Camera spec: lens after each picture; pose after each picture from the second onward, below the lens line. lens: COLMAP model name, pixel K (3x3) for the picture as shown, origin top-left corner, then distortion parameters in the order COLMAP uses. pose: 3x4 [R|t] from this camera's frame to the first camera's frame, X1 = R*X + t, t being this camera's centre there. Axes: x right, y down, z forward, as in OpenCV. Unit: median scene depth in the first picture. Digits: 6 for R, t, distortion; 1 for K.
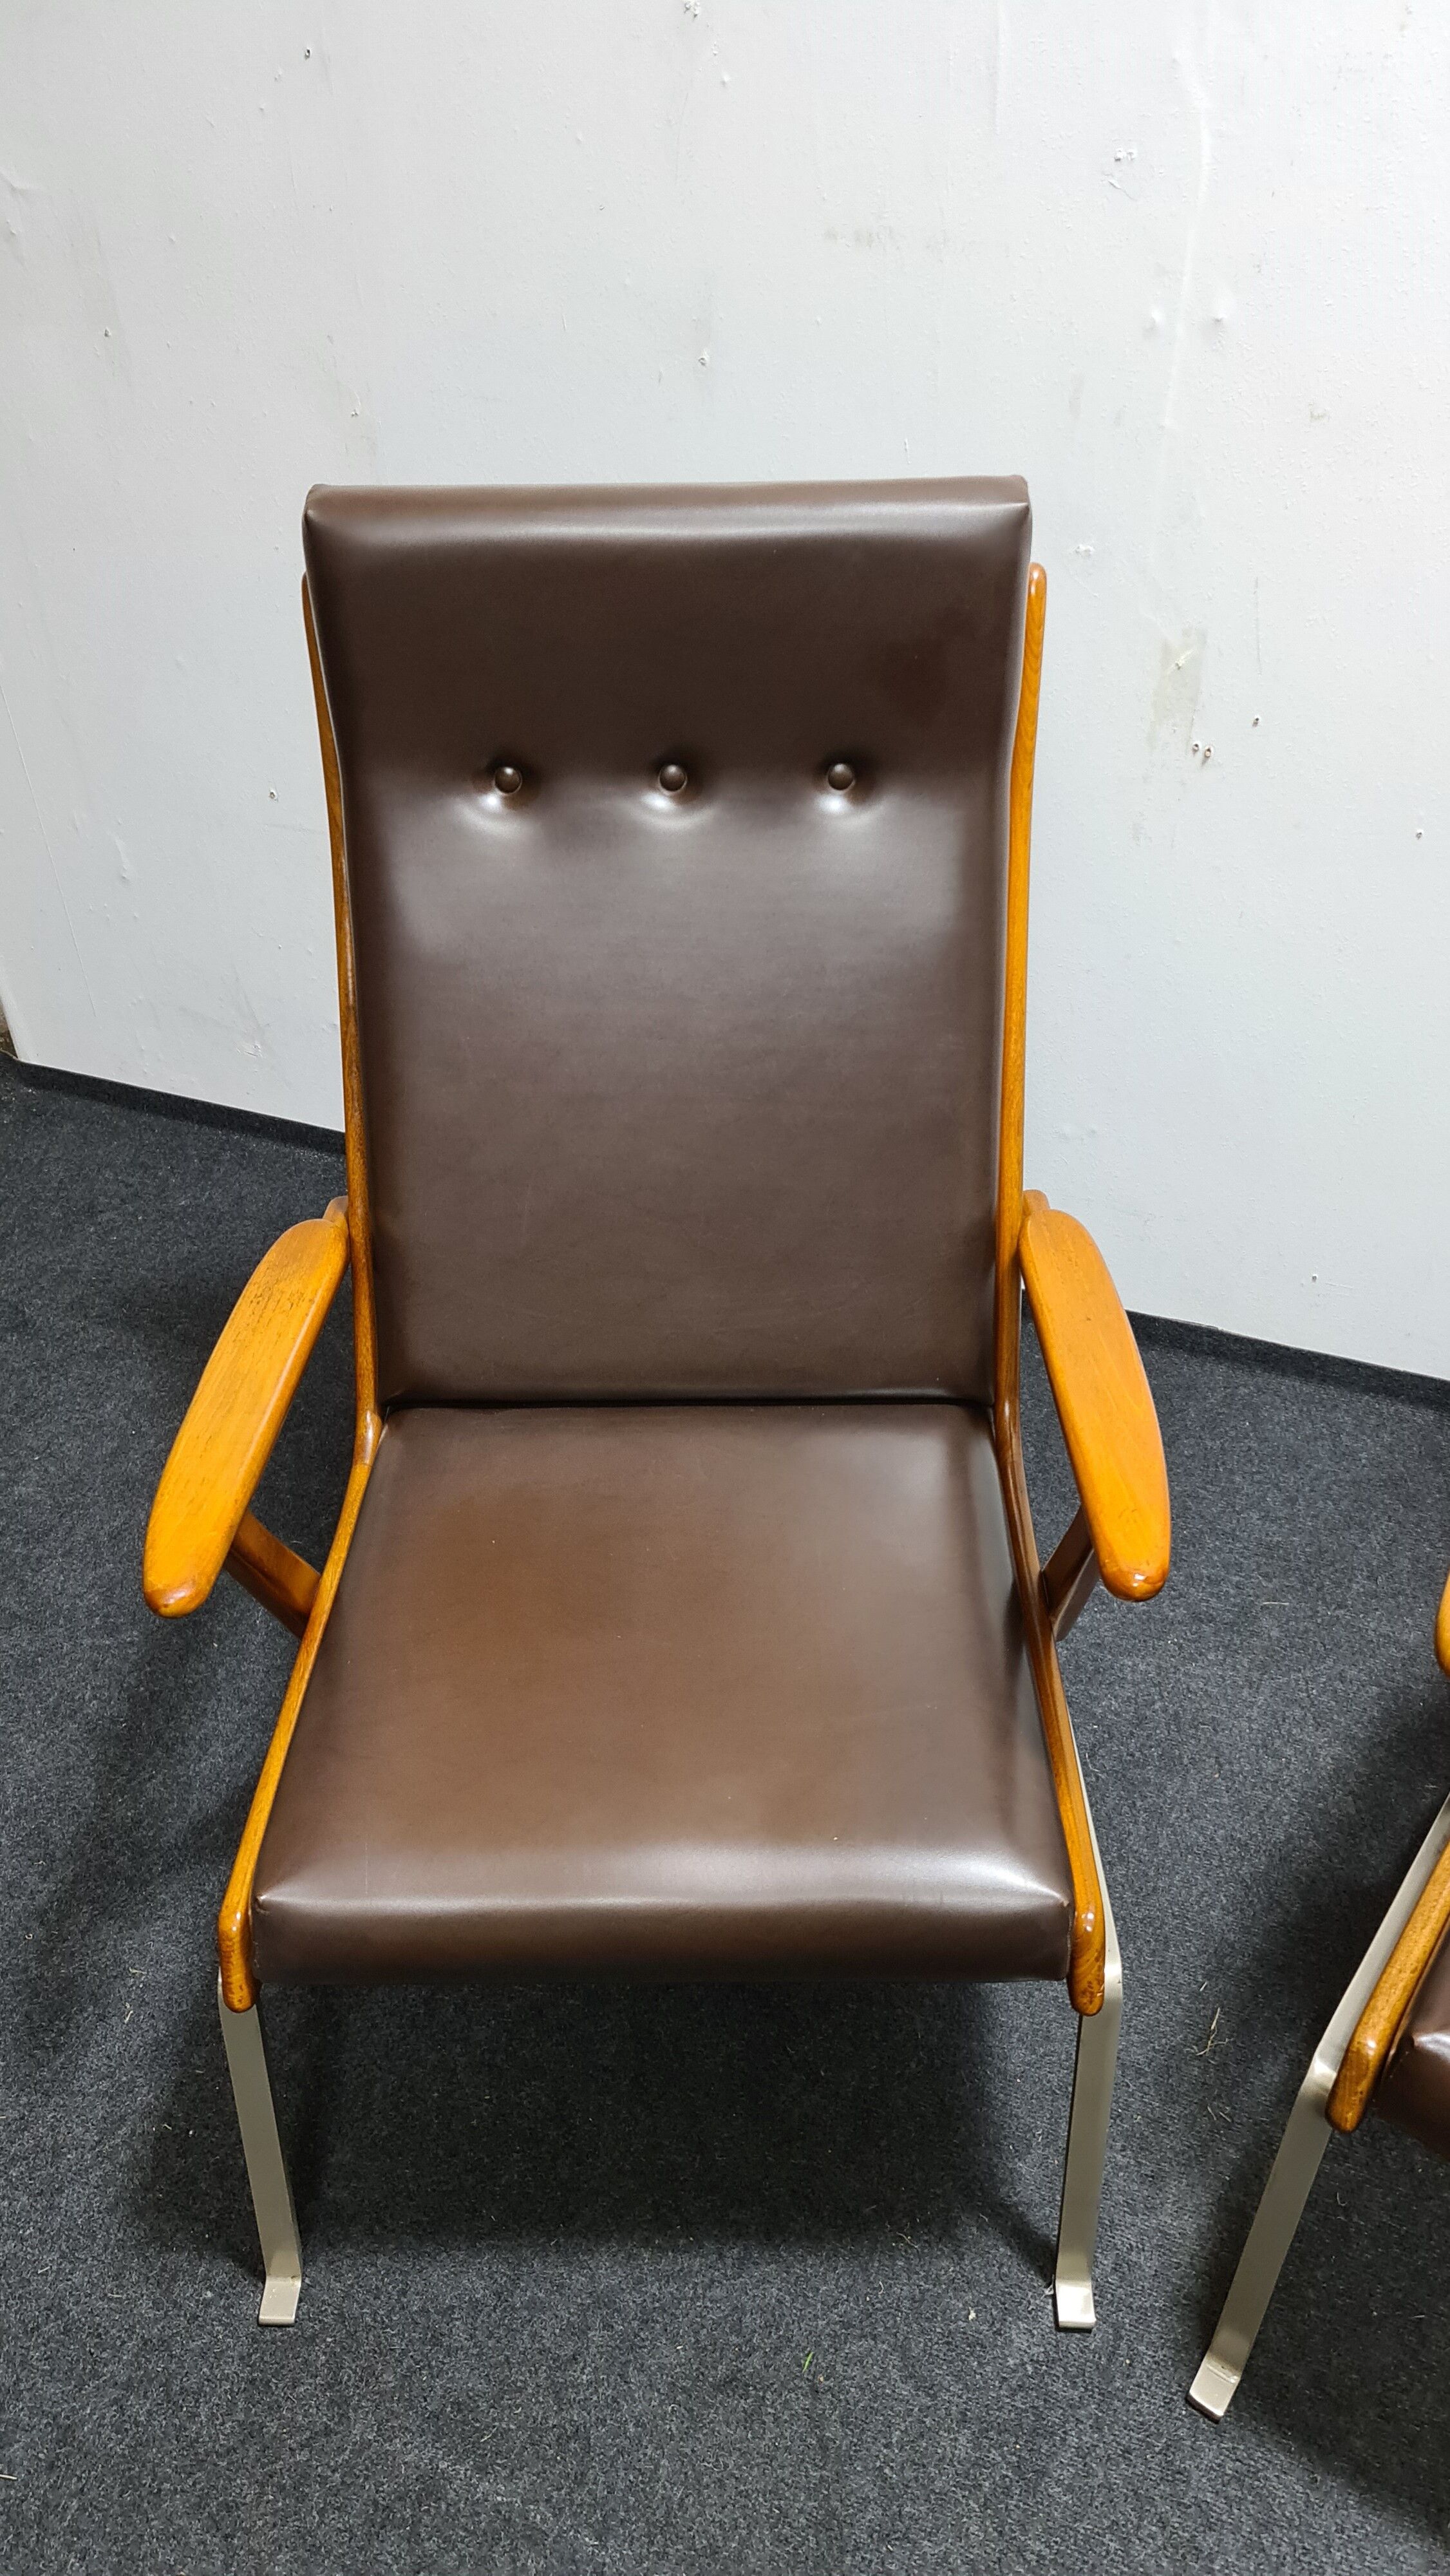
lens RADIAL K [[1887.7, 0, 728.6], [0, 1887.7, 1314.3], [0, 0, 1]] dist [0.070911, -0.053194]
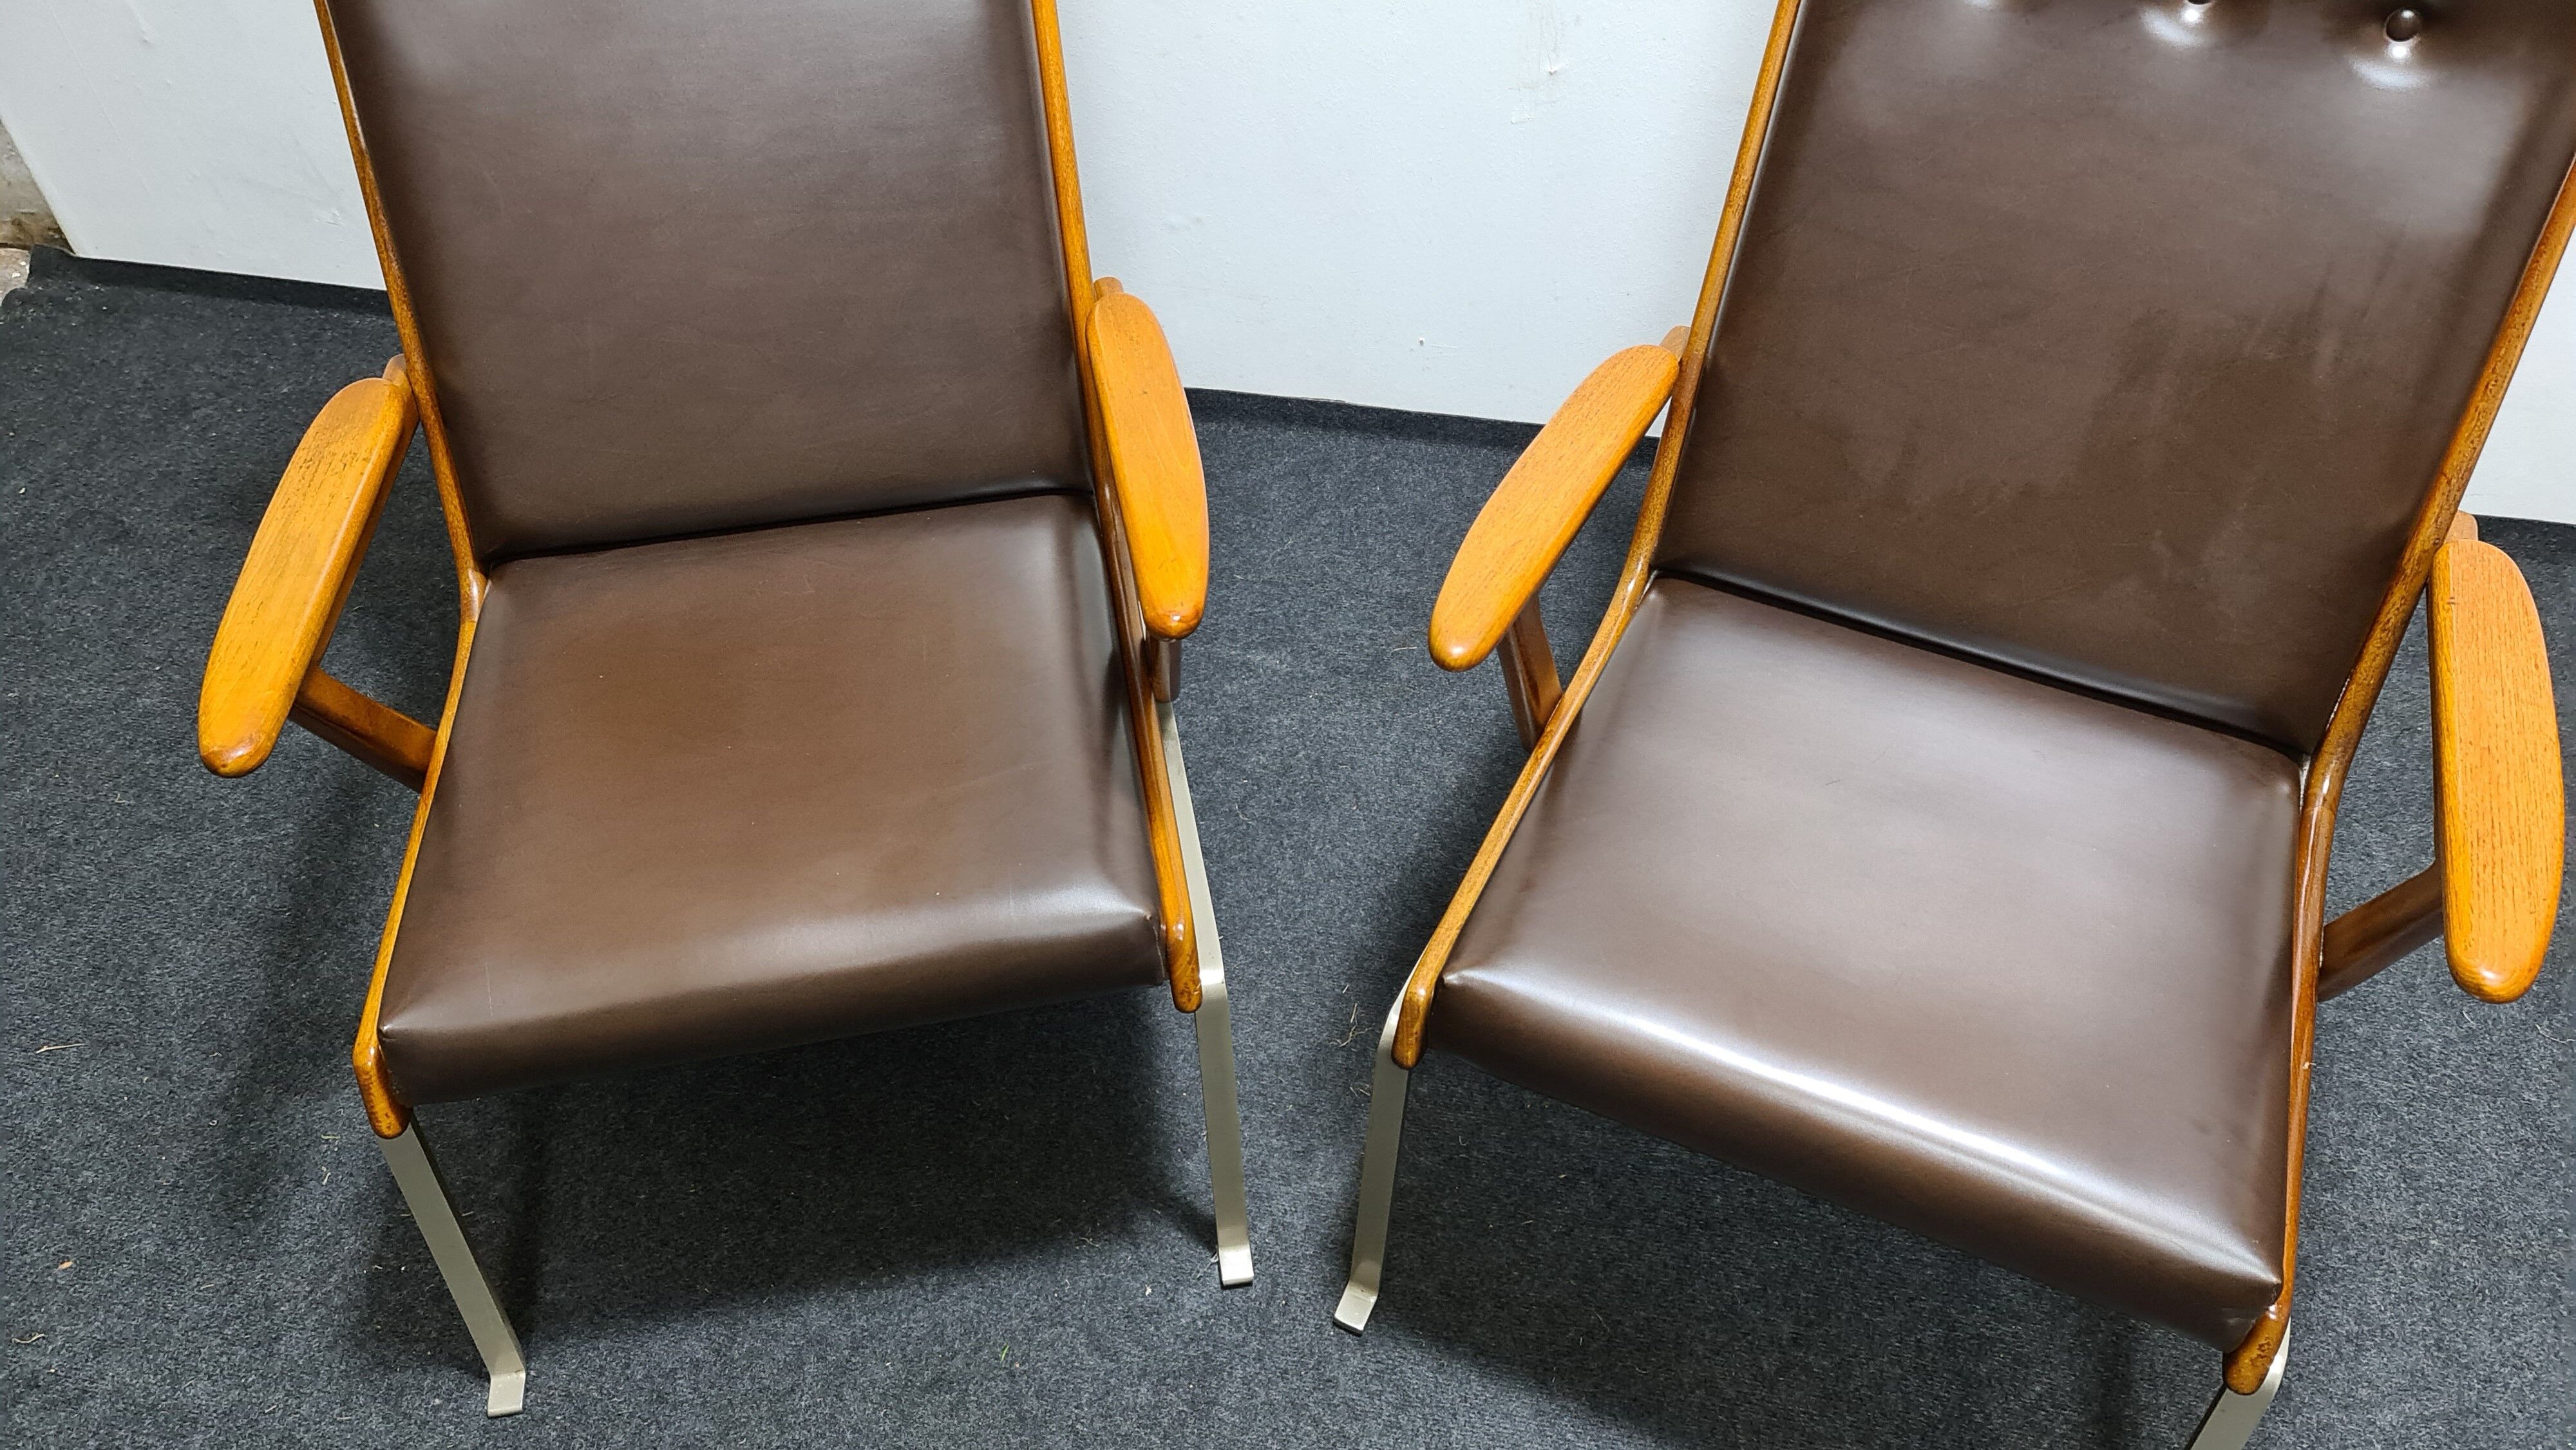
lens RADIAL K [[1887.7, 0, 1293.5], [0, 1887.7, 713.1], [0, 0, 1]] dist [0.070911, -0.053194]
pose [[0.982605, -0.133097, 0.129506, 0.102342], [0.114236, 0.983029, 0.143538, 0.033263], [-0.146413, -0.126247, 0.981134, -0.063137]]
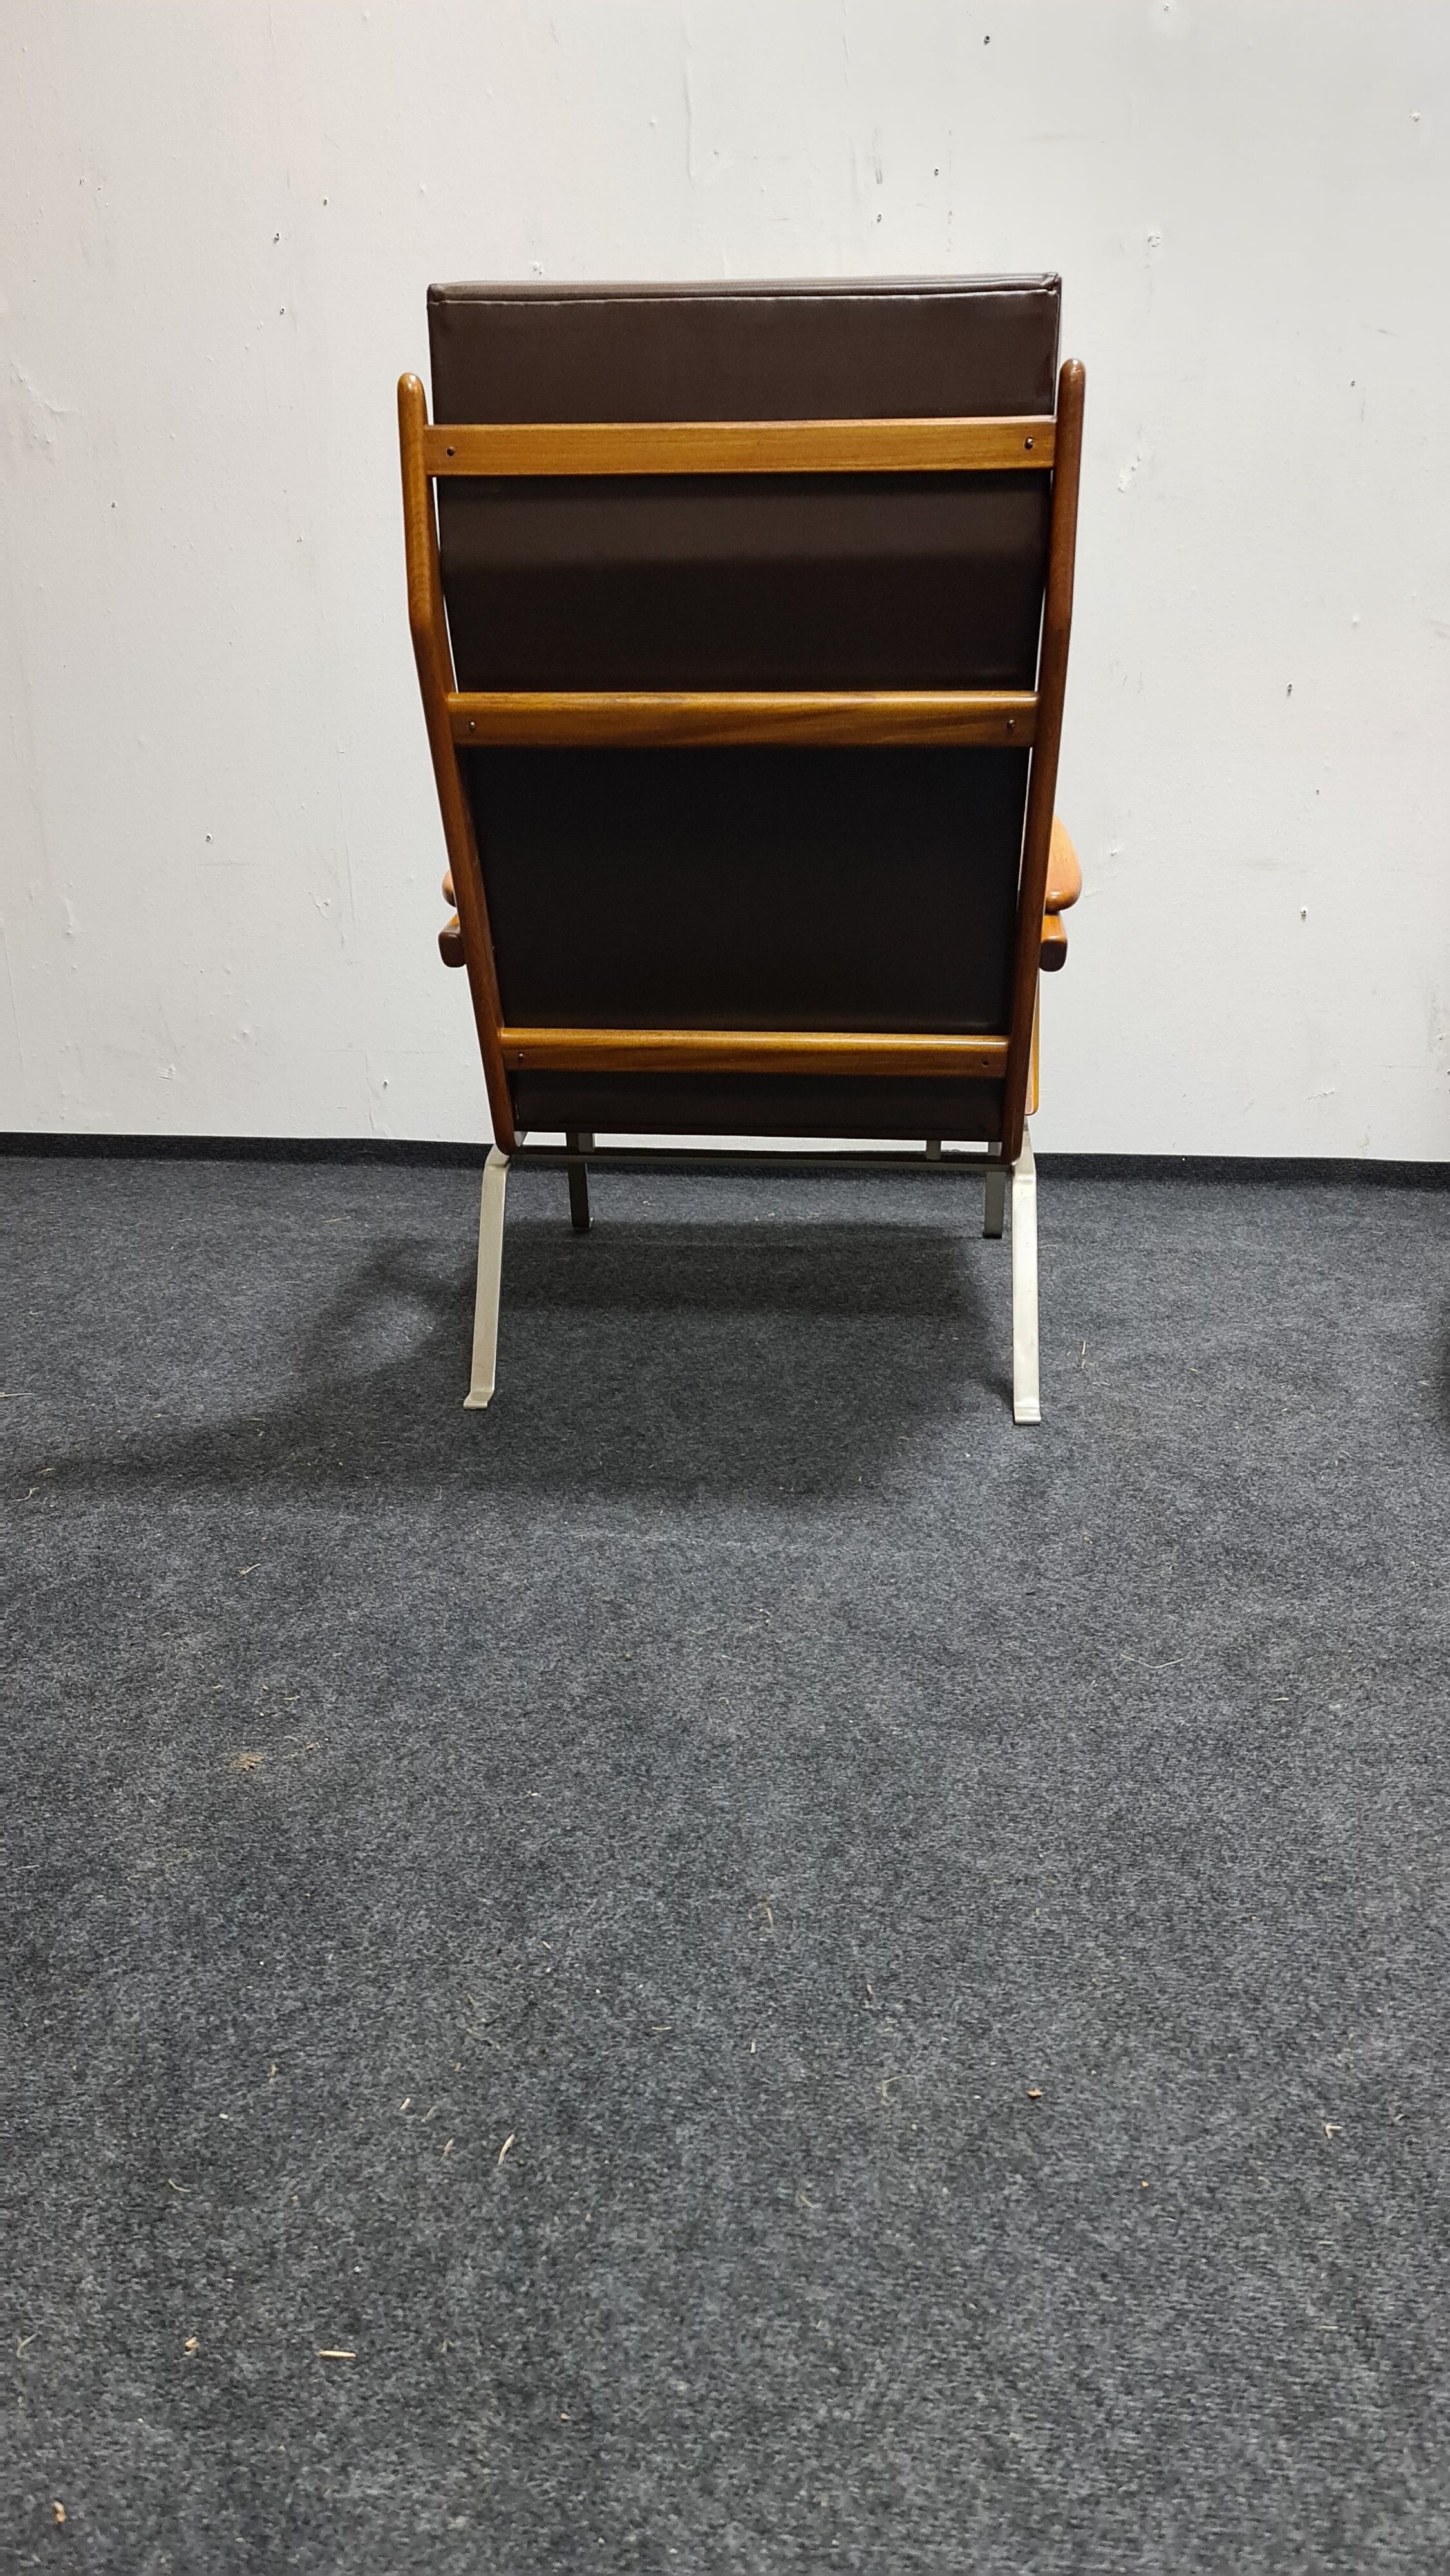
lens RADIAL K [[1887.7, 0, 723.9], [0, 1887.7, 1287.3], [0, 0, 1]] dist [0.070911, -0.053194]
pose [[0.971322, -0.062932, 0.229288, -0.312023], [0.147051, 0.916788, -0.371315, 0.813716], [-0.186841, 0.394384, 0.899751, -0.197939]]
